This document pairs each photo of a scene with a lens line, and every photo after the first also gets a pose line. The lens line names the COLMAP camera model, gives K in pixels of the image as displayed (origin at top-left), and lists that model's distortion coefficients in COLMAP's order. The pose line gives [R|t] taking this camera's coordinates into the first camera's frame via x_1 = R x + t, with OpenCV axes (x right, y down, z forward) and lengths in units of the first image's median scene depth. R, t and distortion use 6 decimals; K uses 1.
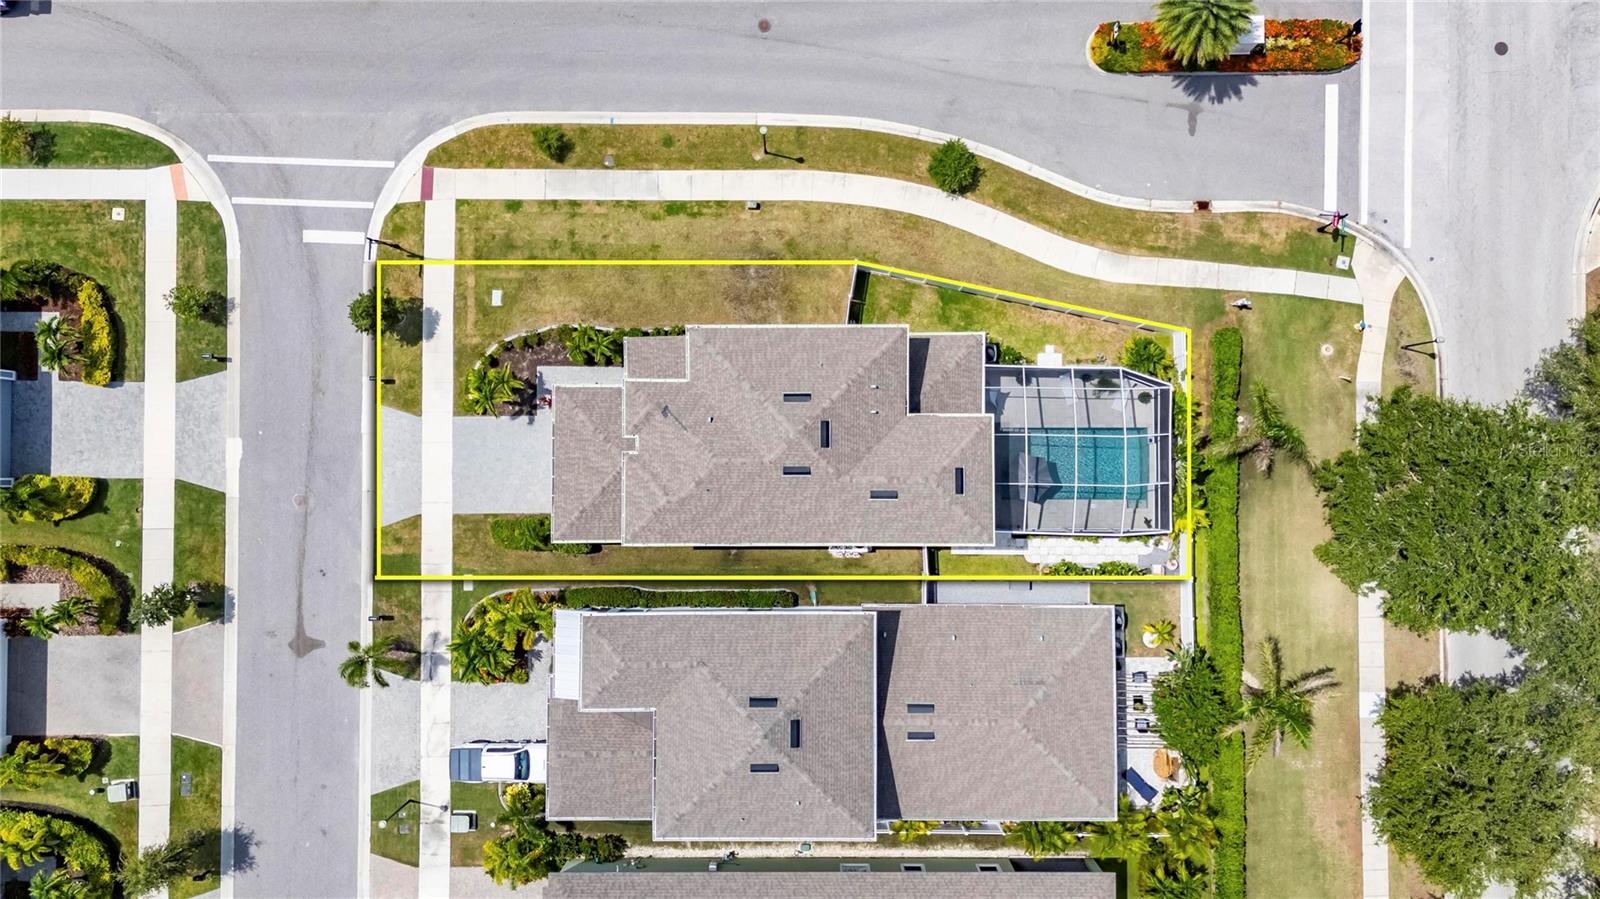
lens RADIAL K [[1213.1, 0, 798.2], [0, 1213.1, 444.0], [0, 0, 1]] dist [0.049966, -0.006429]
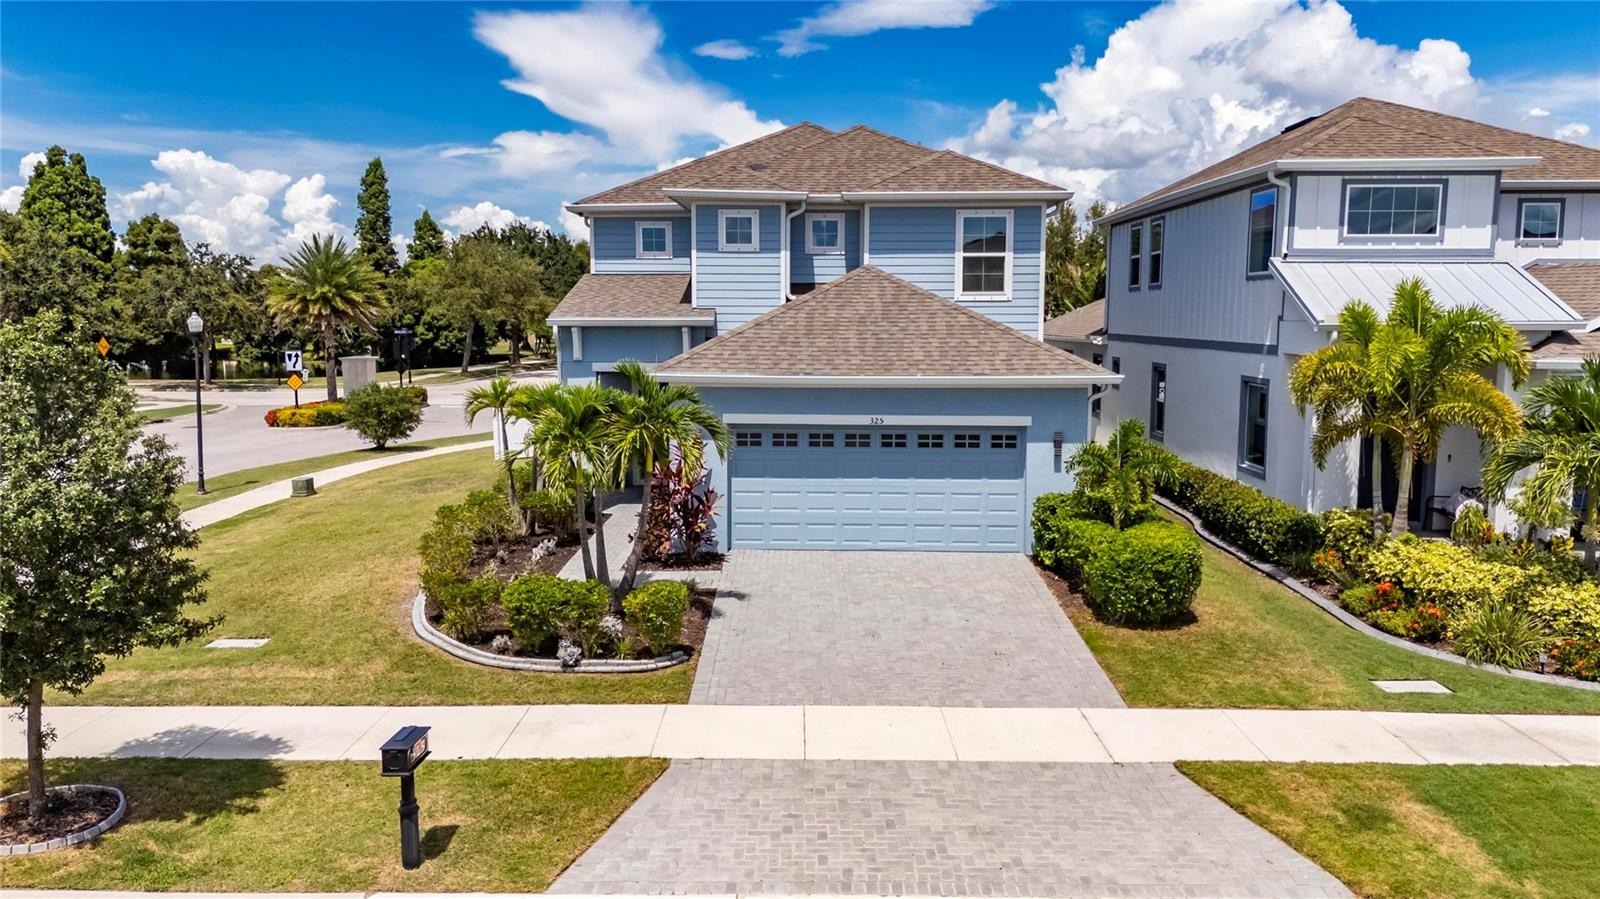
lens RADIAL K [[1213.1, 0, 804.0], [0, 1213.1, 449.0], [0, 0, 1]] dist [0.049966, -0.006429]
pose [[0.011354, -0.110071, 0.993859, -0.496930], [0.999610, 0.026629, -0.008470, -0.000792], [-0.025533, 0.993567, 0.110330, 0.930131]]
